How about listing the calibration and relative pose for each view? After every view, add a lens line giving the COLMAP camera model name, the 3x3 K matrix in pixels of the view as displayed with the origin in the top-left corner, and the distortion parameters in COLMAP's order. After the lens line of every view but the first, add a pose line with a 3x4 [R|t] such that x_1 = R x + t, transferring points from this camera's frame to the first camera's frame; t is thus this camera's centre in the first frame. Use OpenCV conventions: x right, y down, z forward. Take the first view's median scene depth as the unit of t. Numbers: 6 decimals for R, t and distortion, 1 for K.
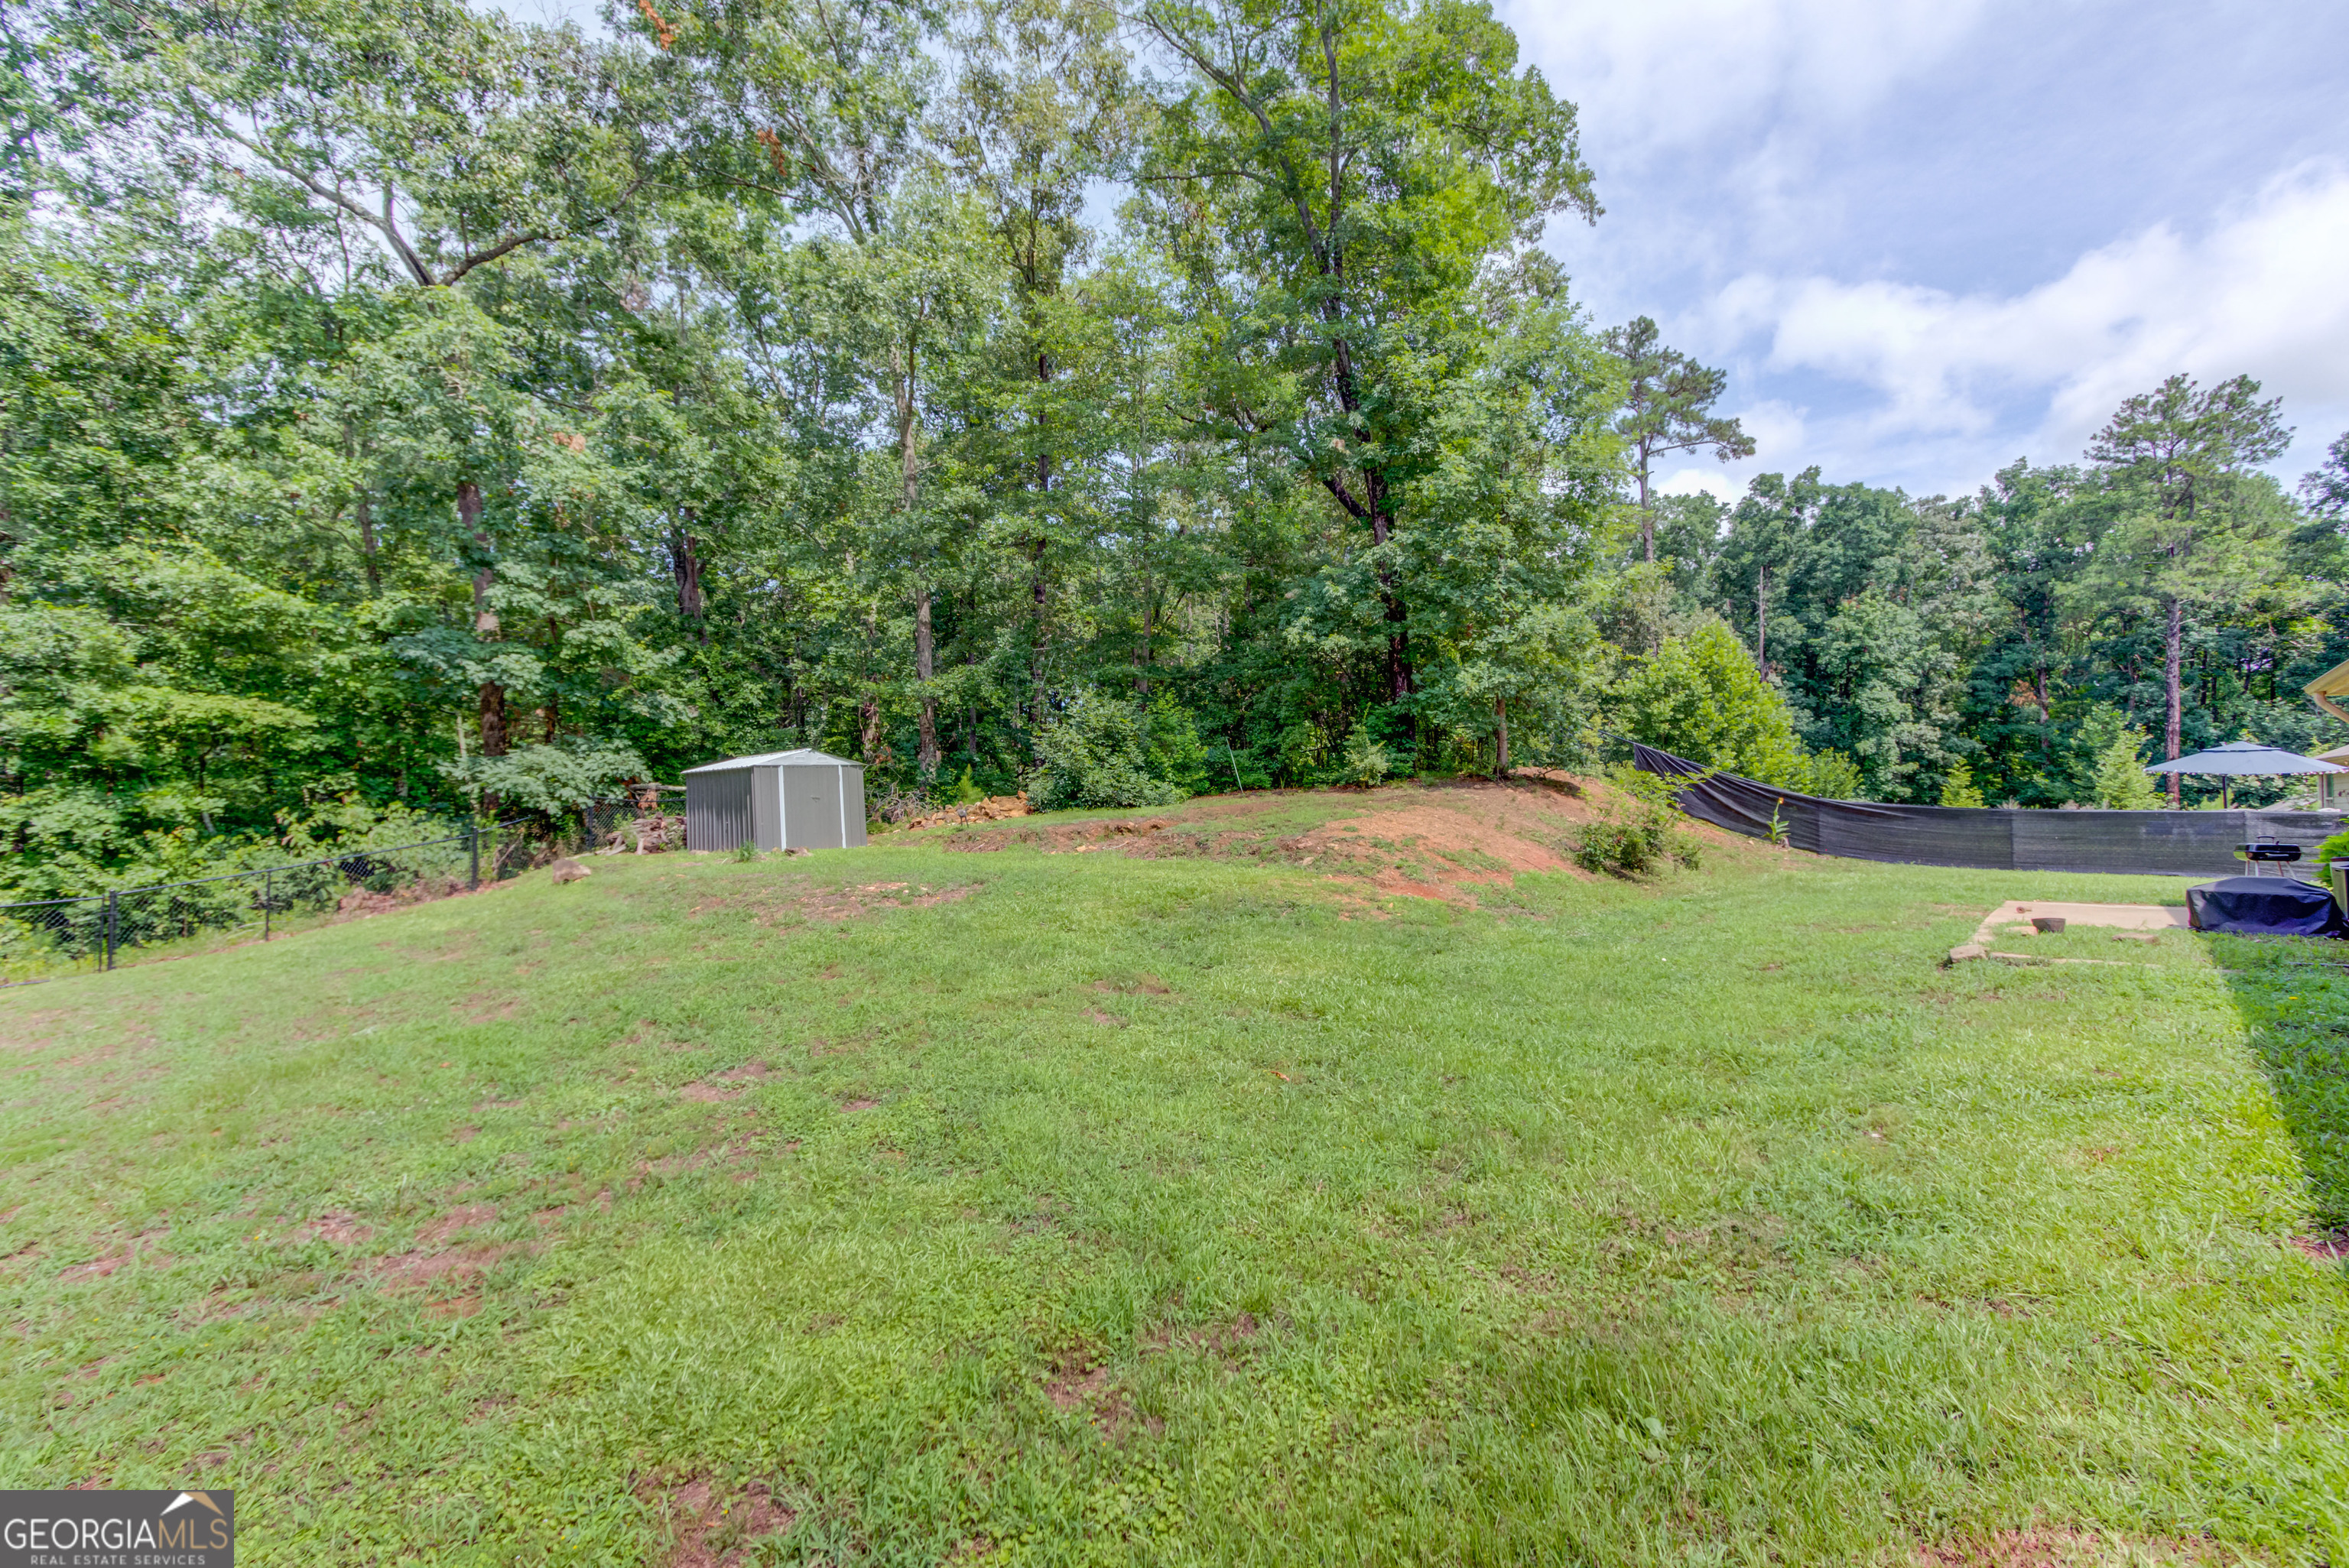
lens RADIAL K [[1094.9, 0, 1180.5], [0, 1094.9, 791.7], [0, 0, 1]] dist [0.001830, -0.001230]
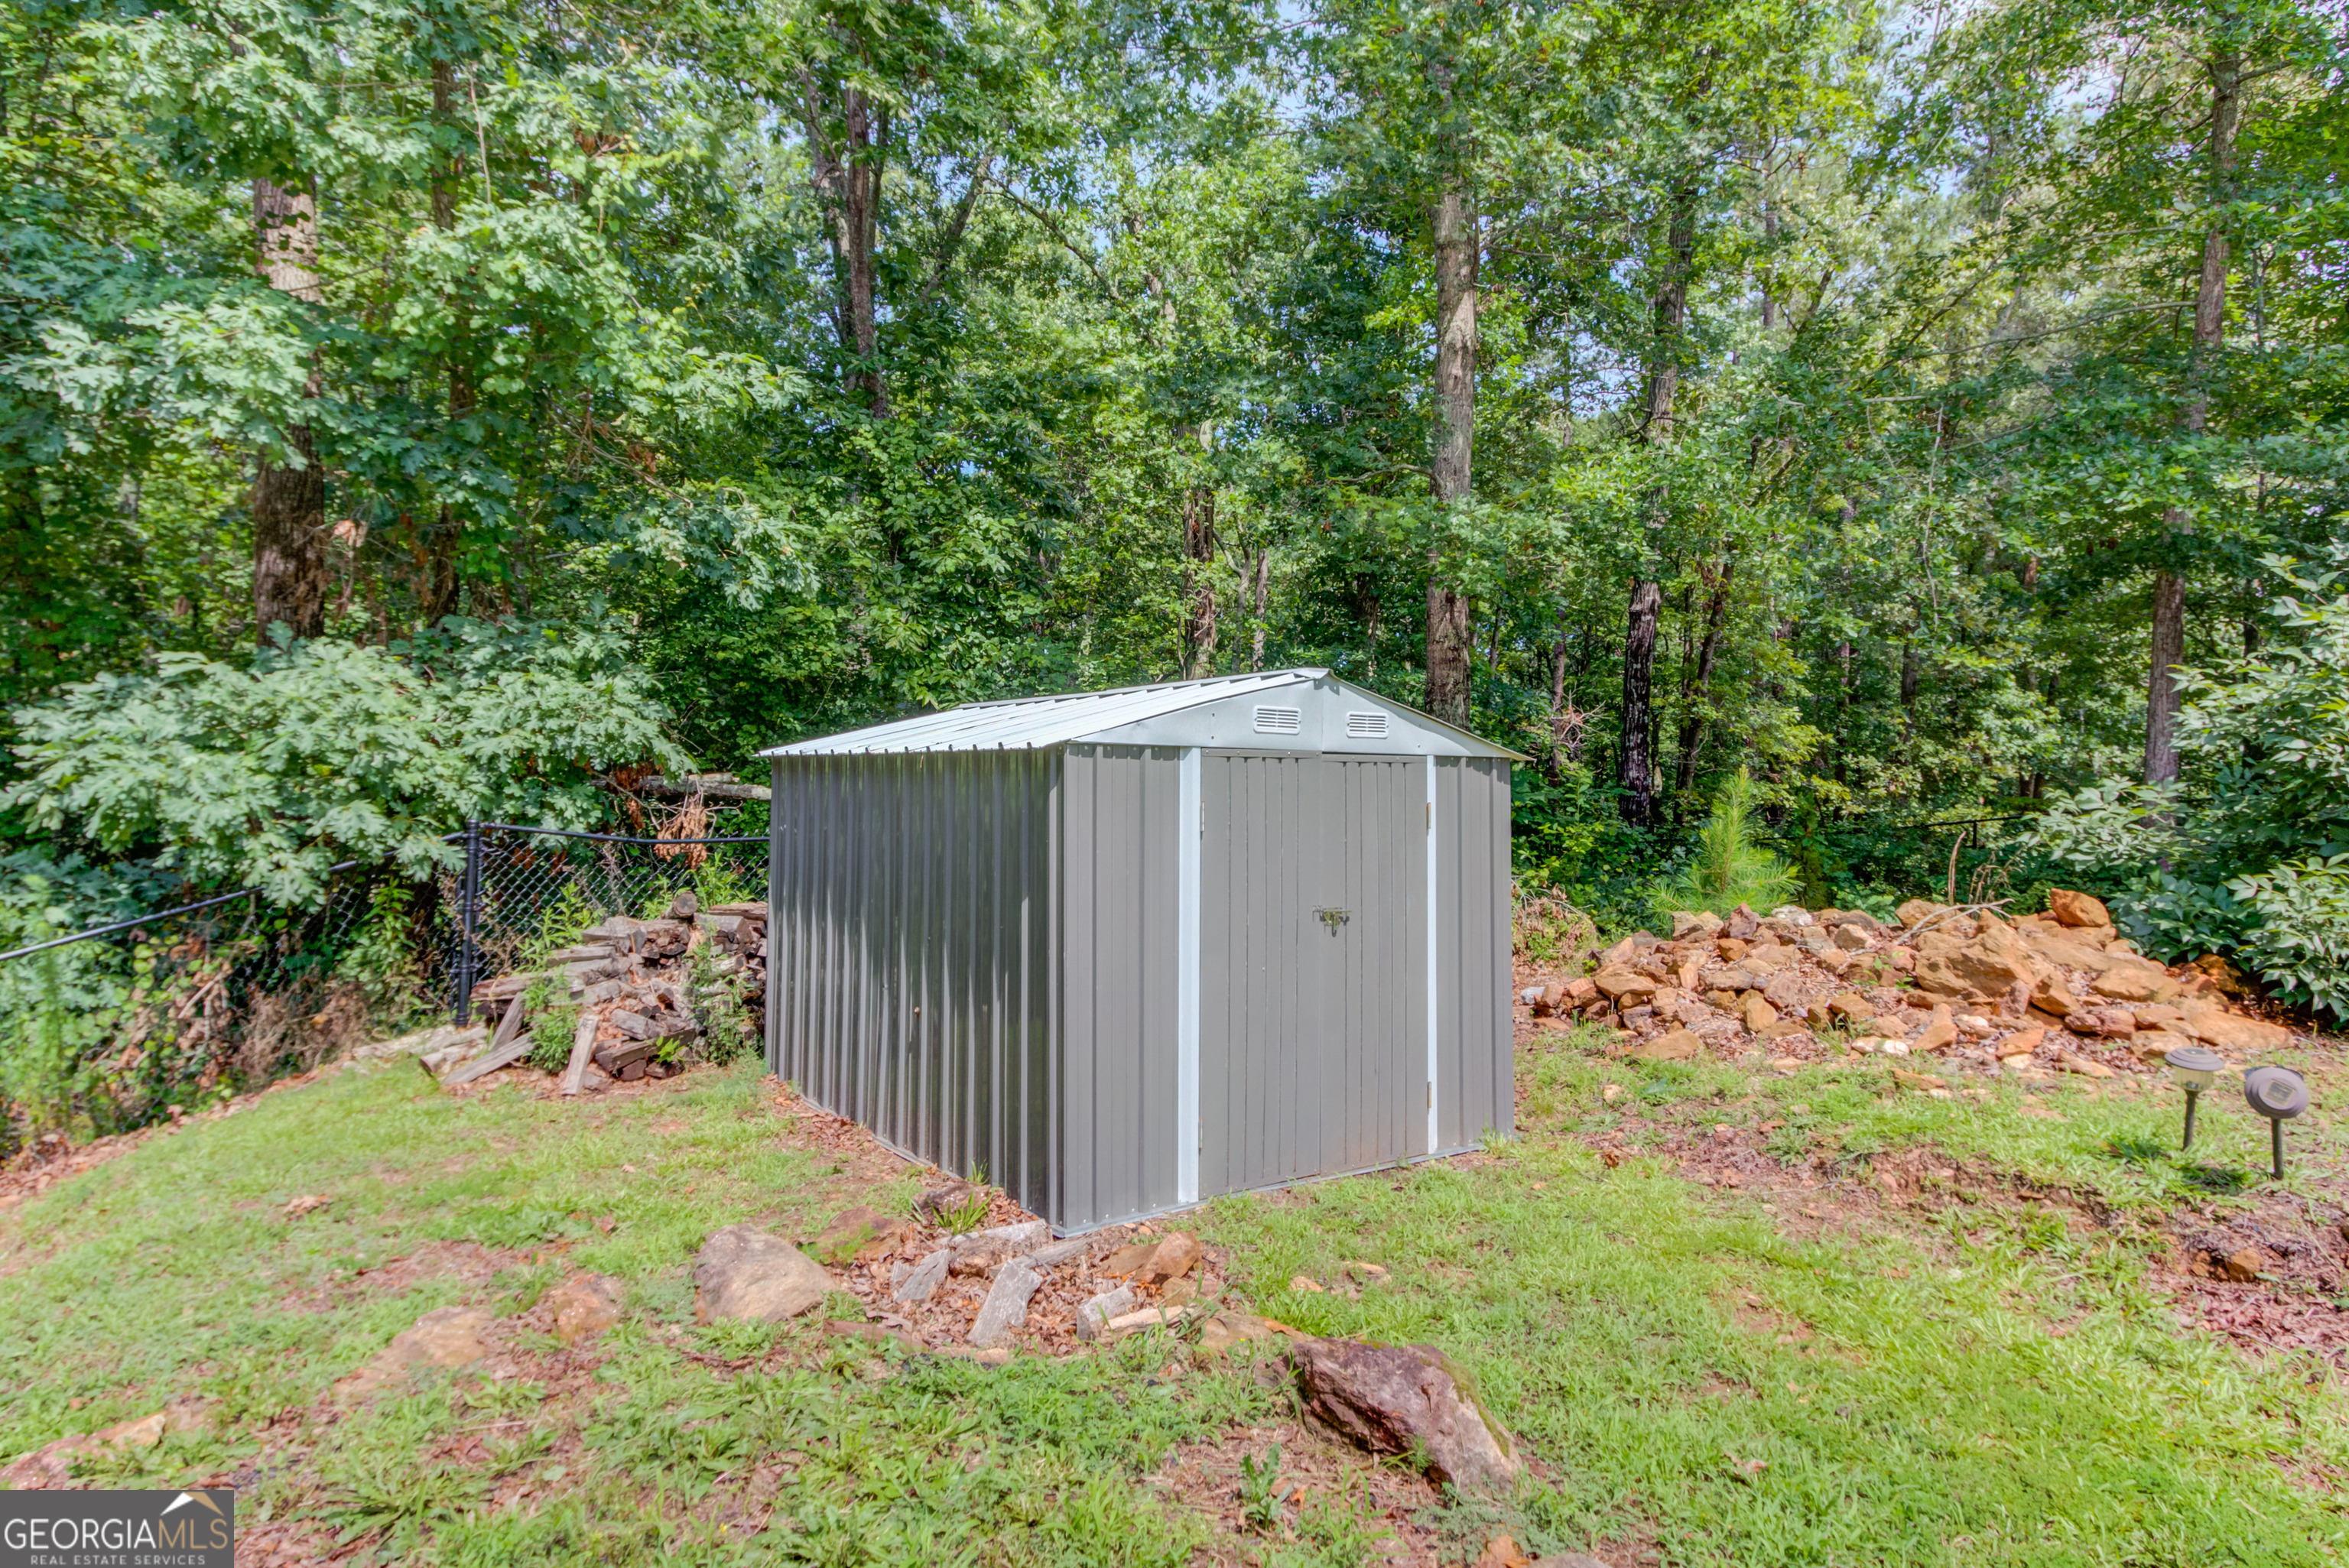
lens RADIAL K [[1133.7, 0, 1168.5], [0, 1133.7, 785.8], [0, 0, 1]] dist [-0.038757, 0.042365]
pose [[0.985548, 0.046447, -0.162903, -0.302354], [-0.043716, 0.998837, 0.020312, -0.018685], [0.163657, -0.012897, 0.986433, 0.718991]]
